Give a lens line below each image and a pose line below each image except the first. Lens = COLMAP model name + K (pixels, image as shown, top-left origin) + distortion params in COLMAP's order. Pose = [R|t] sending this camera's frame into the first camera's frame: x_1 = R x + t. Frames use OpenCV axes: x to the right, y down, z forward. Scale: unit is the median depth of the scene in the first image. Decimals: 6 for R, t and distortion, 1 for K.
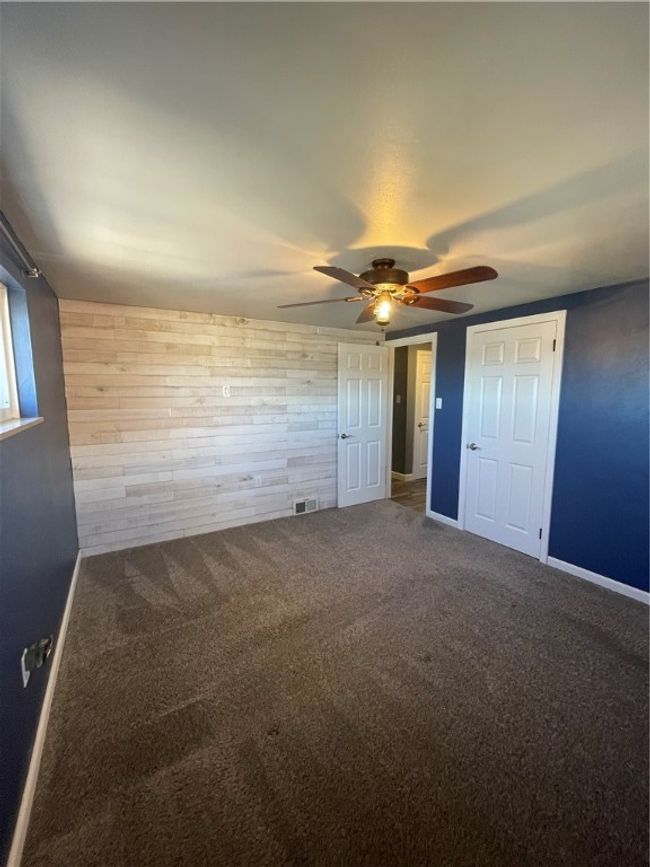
lens RADIAL K [[348.0, 0, 323.3], [0, 348.0, 431.7], [0, 0, 1]] dist [-0.002267, 0.000126]
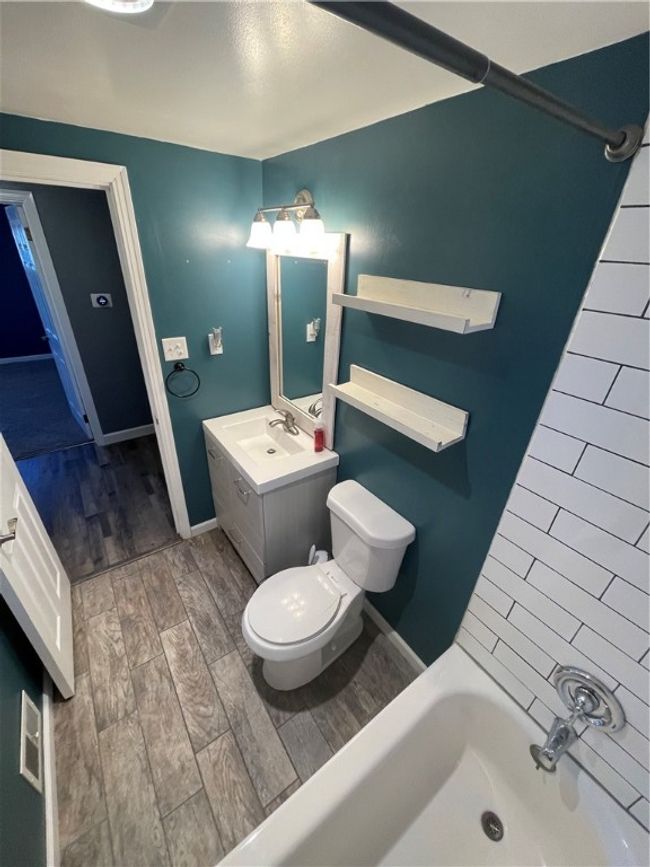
lens RADIAL K [[348.0, 0, 323.3], [0, 348.0, 431.7], [0, 0, 1]] dist [-0.002267, 0.000126]
pose [[-0.084607, -0.474236, 0.876323, -0.164248], [0.075781, 0.873867, 0.480223, -0.195096], [-0.993529, 0.107039, -0.037997, 0.816308]]
